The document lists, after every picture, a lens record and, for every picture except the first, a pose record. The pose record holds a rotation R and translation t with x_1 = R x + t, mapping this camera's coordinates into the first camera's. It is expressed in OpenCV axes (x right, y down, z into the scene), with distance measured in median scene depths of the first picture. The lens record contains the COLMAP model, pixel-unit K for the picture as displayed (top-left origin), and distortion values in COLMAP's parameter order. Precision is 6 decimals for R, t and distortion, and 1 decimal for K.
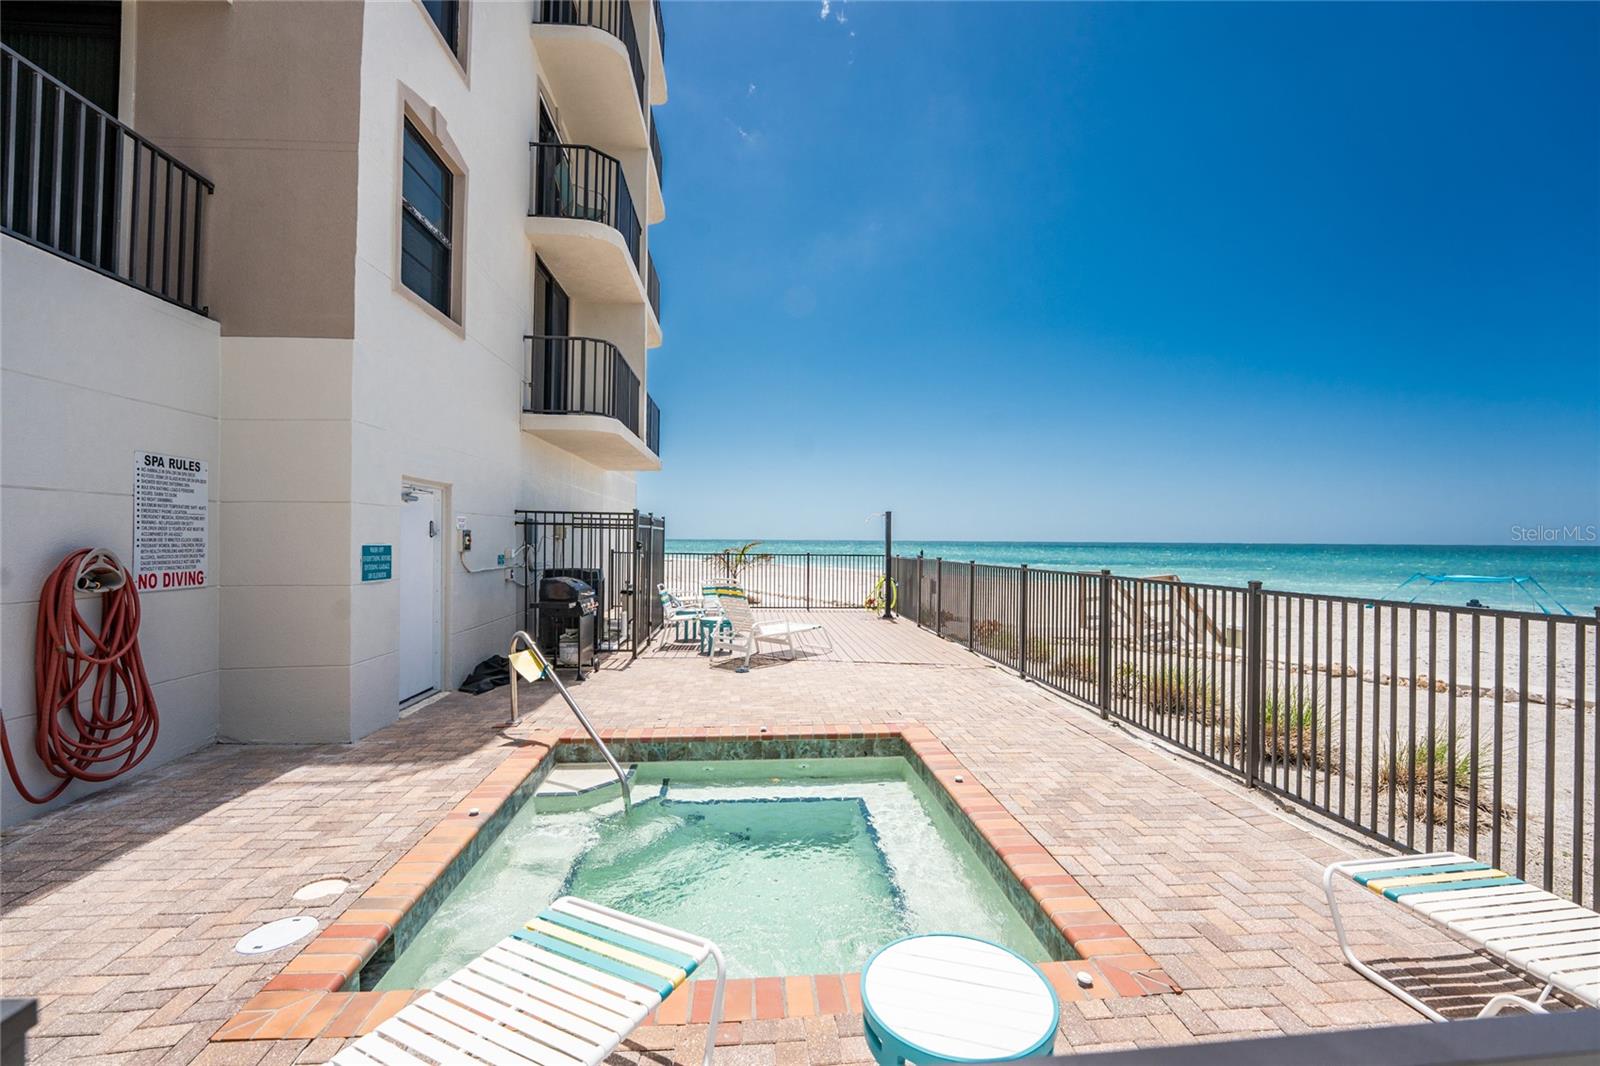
lens RADIAL K [[657.9, 0, 837.4], [0, 657.9, 532.5], [0, 0, 1]] dist [-0.023726, 0.004881]
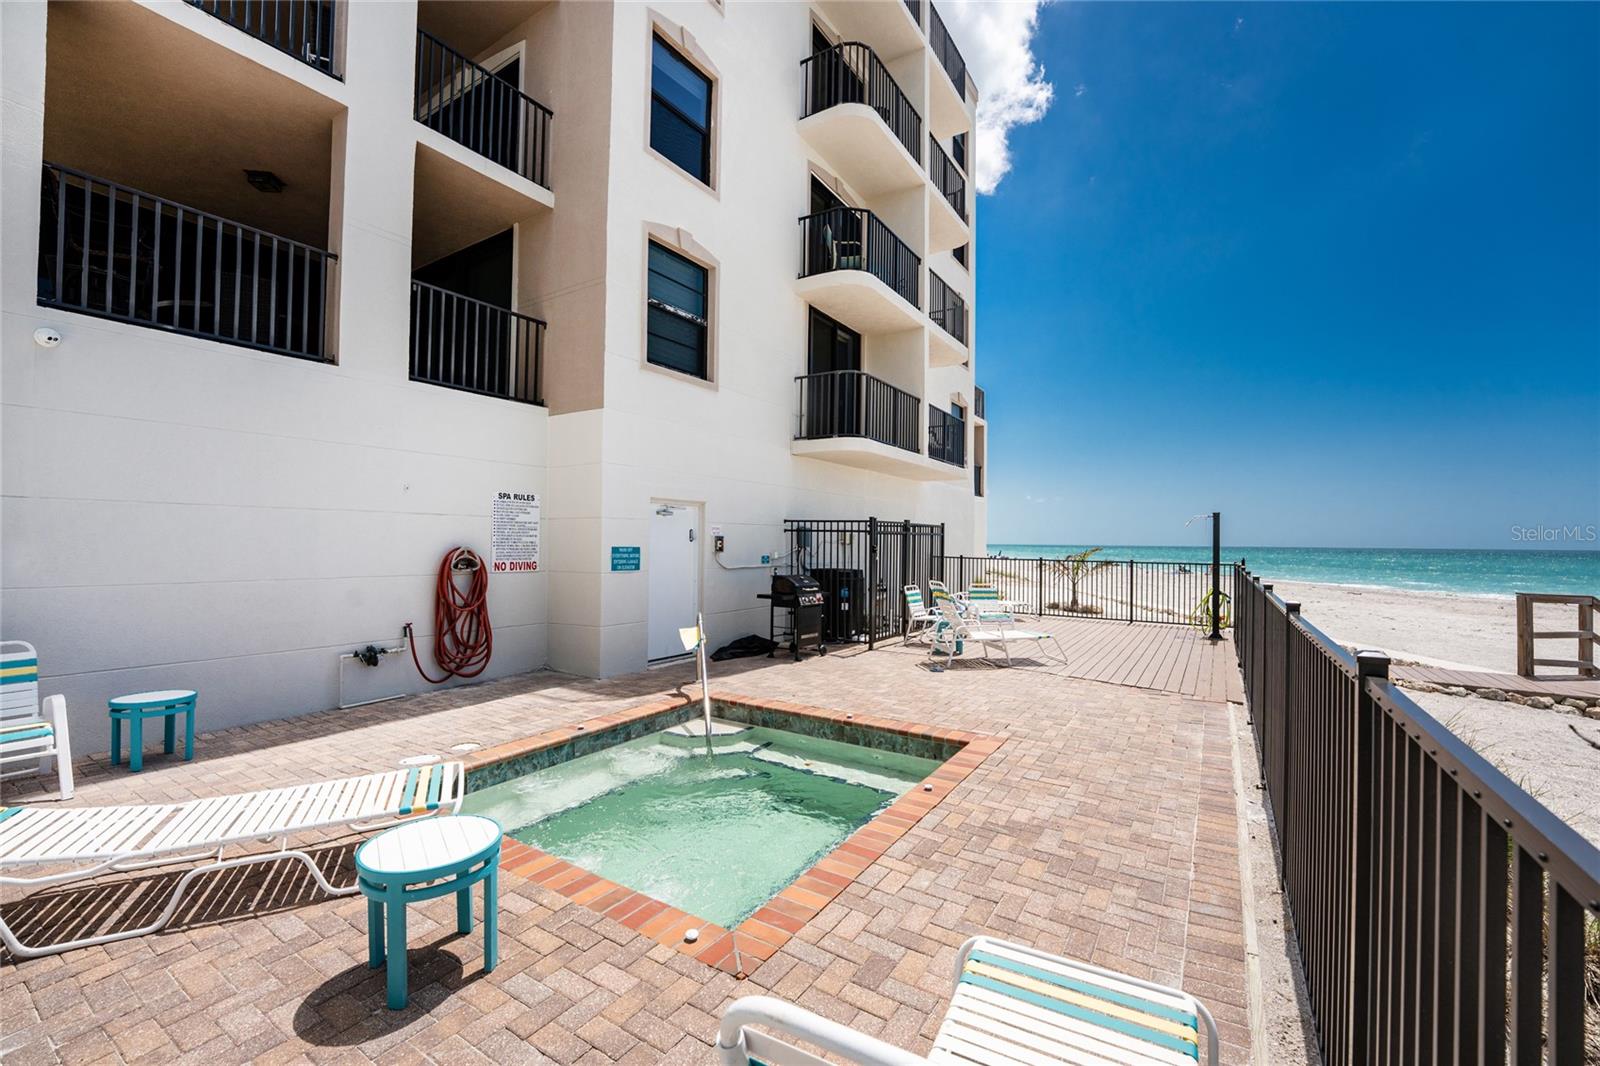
lens RADIAL K [[657.9, 0, 843.5], [0, 657.9, 534.9], [0, 0, 1]] dist [-0.023726, 0.004881]
pose [[0.804229, -0.005679, -0.594293, 0.539497], [0.002426, 0.999977, -0.006273, 0.003695], [0.594315, 0.003603, 0.804224, 0.109661]]
